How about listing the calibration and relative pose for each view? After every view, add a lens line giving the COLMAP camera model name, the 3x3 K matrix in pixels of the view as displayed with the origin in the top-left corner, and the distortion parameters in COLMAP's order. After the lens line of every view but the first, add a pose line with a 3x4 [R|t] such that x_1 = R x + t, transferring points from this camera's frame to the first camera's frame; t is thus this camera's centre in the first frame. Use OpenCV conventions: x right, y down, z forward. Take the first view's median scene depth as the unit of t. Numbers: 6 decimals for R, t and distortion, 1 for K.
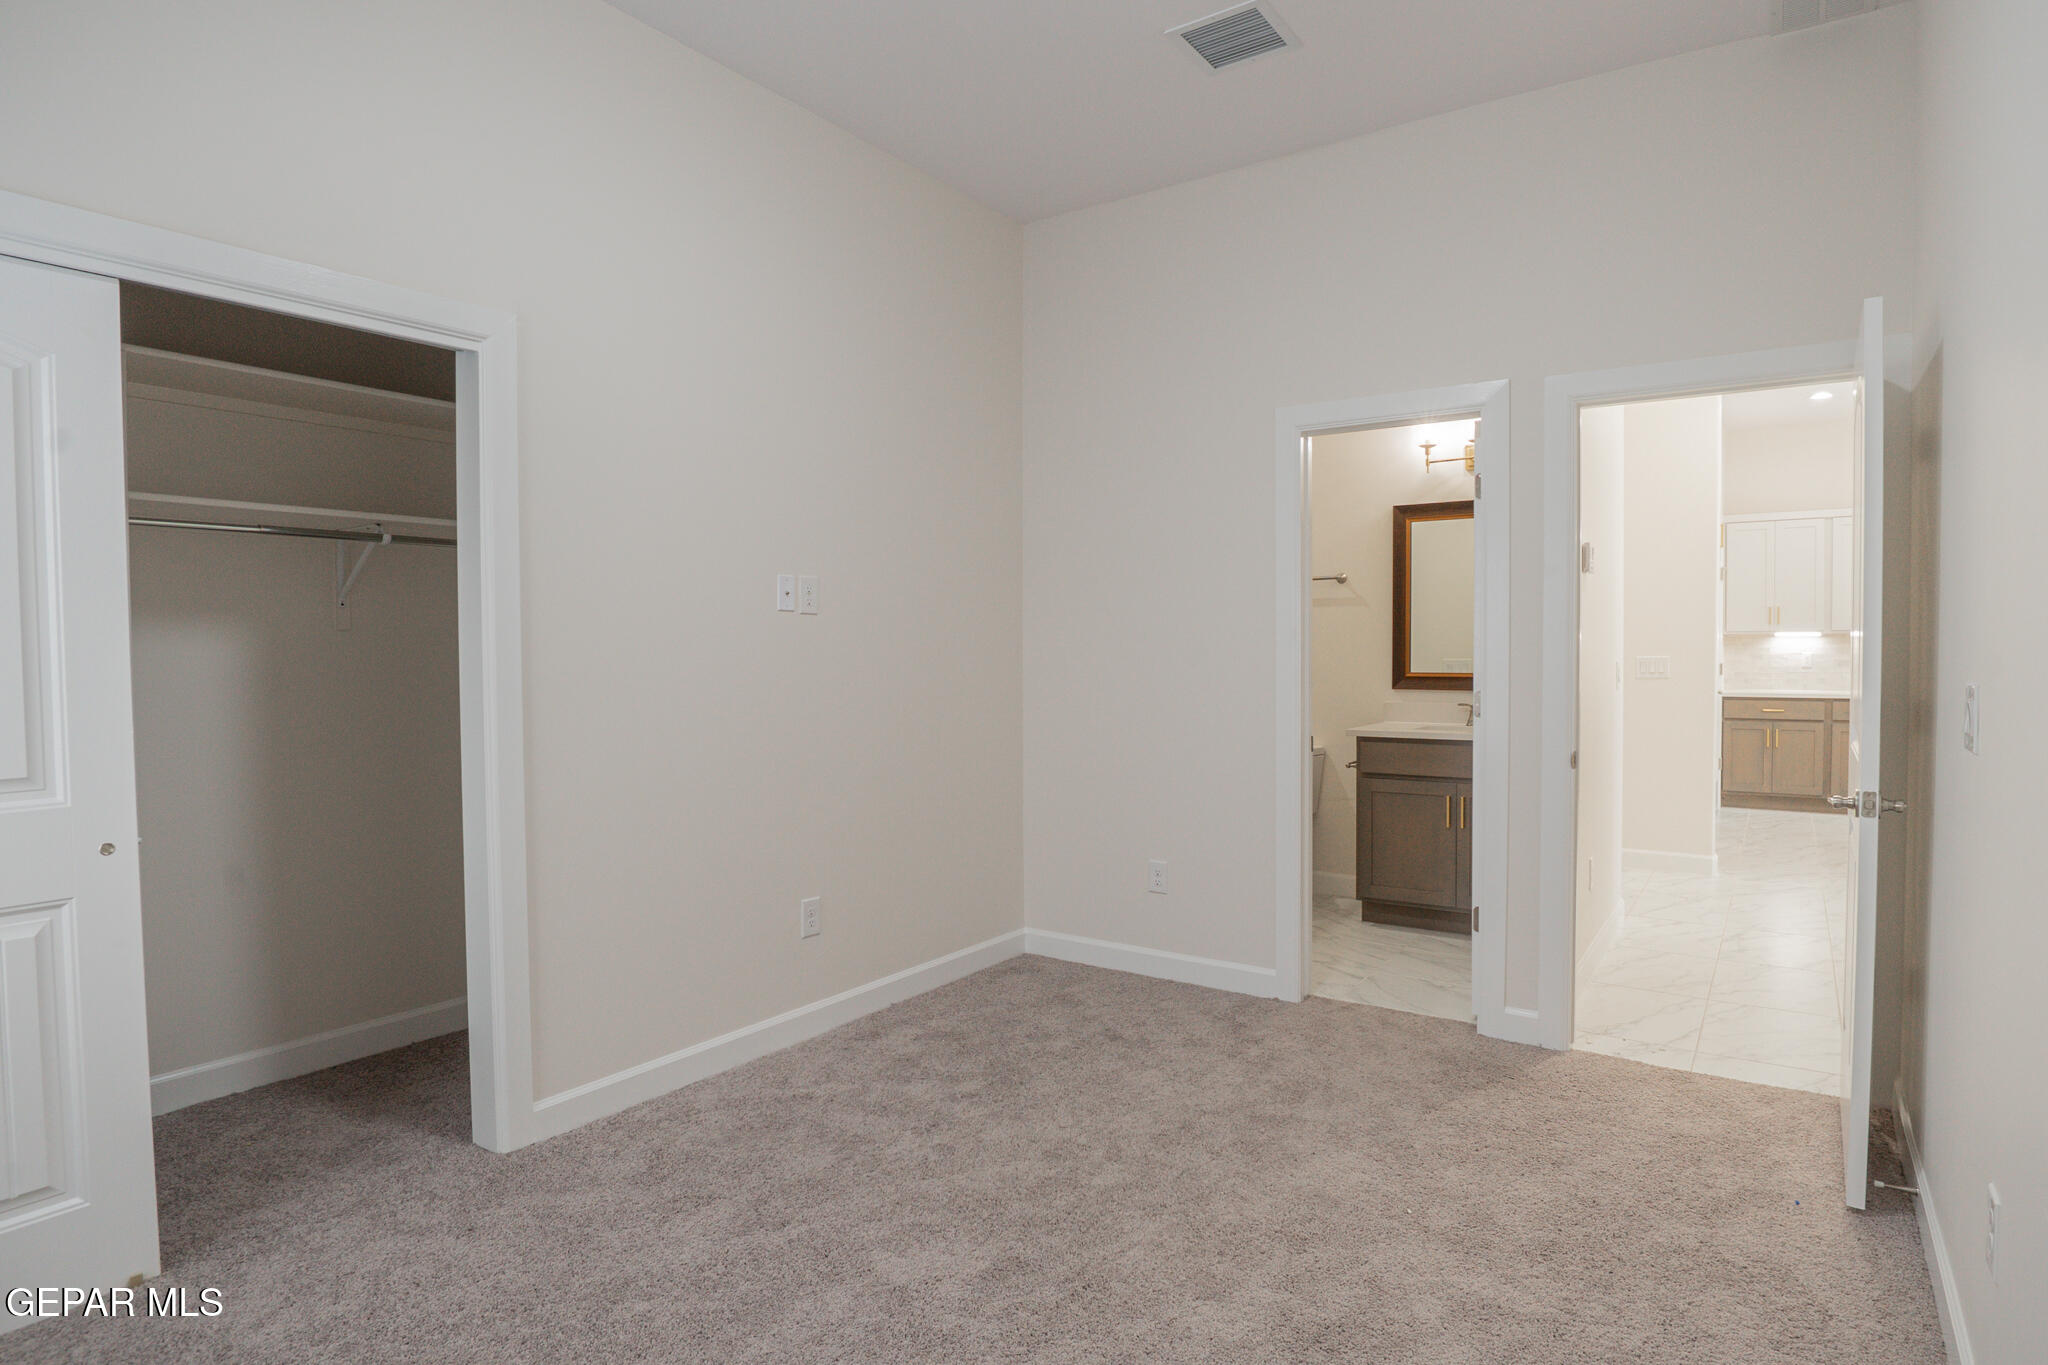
lens RADIAL K [[1105.8, 0, 1033.5], [0, 1105.8, 683.0], [0, 0, 1]] dist [-0.027030, 0.003207]
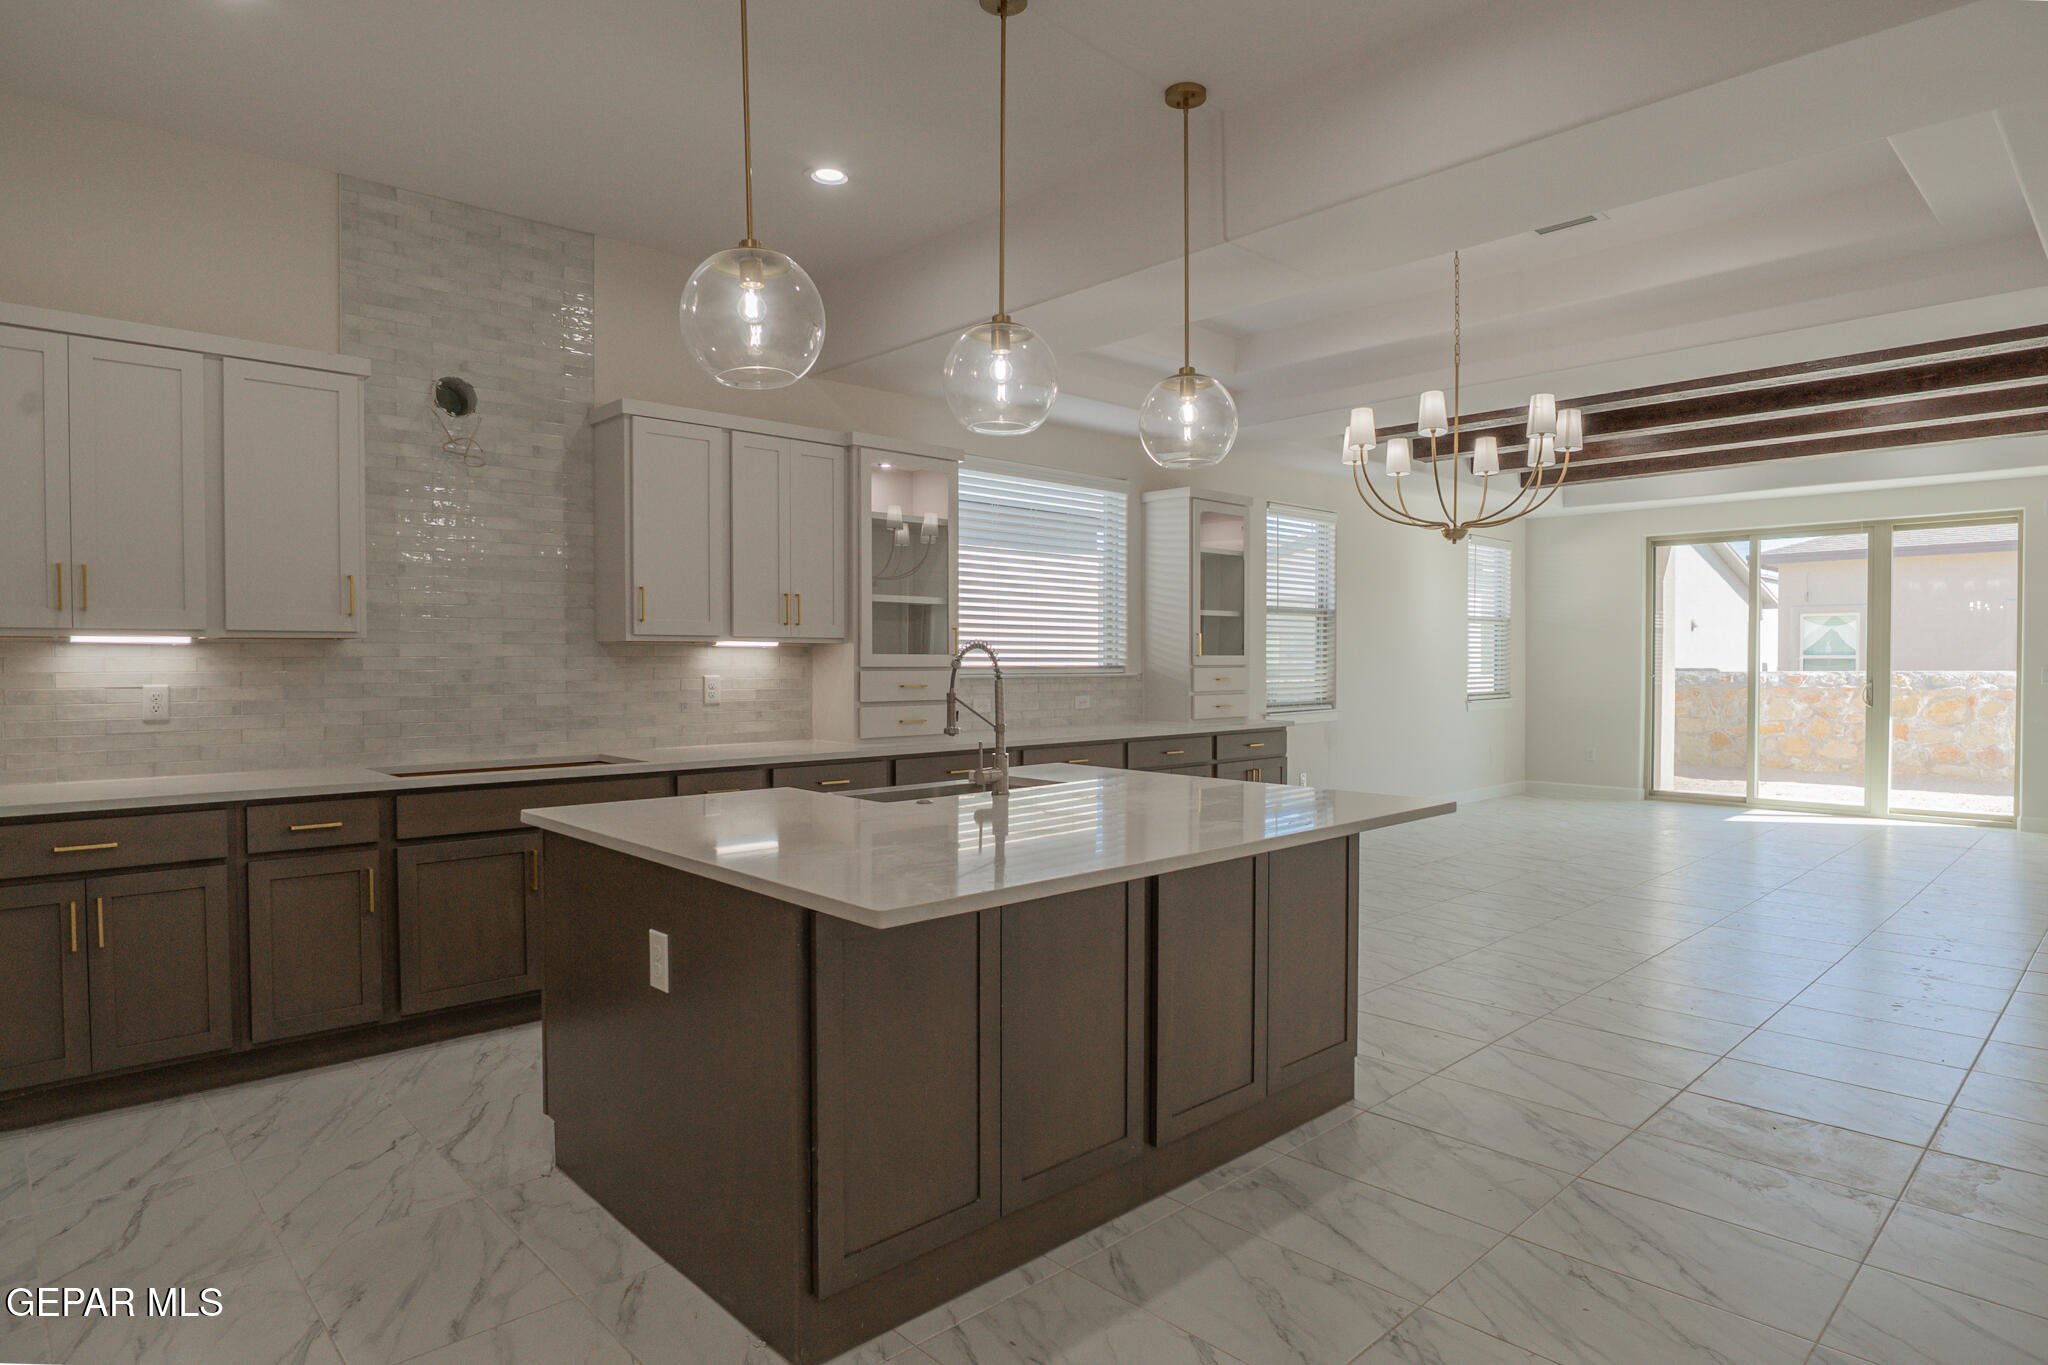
lens RADIAL K [[1105.8, 0, 1028.5], [0, 1105.8, 693.0], [0, 0, 1]] dist [-0.027030, 0.003207]
pose [[0.196937, -0.015928, 0.980287, 0.432105], [0.033183, 0.999403, 0.009572, -0.020735], [-0.979854, 0.030643, 0.197348, 0.693263]]
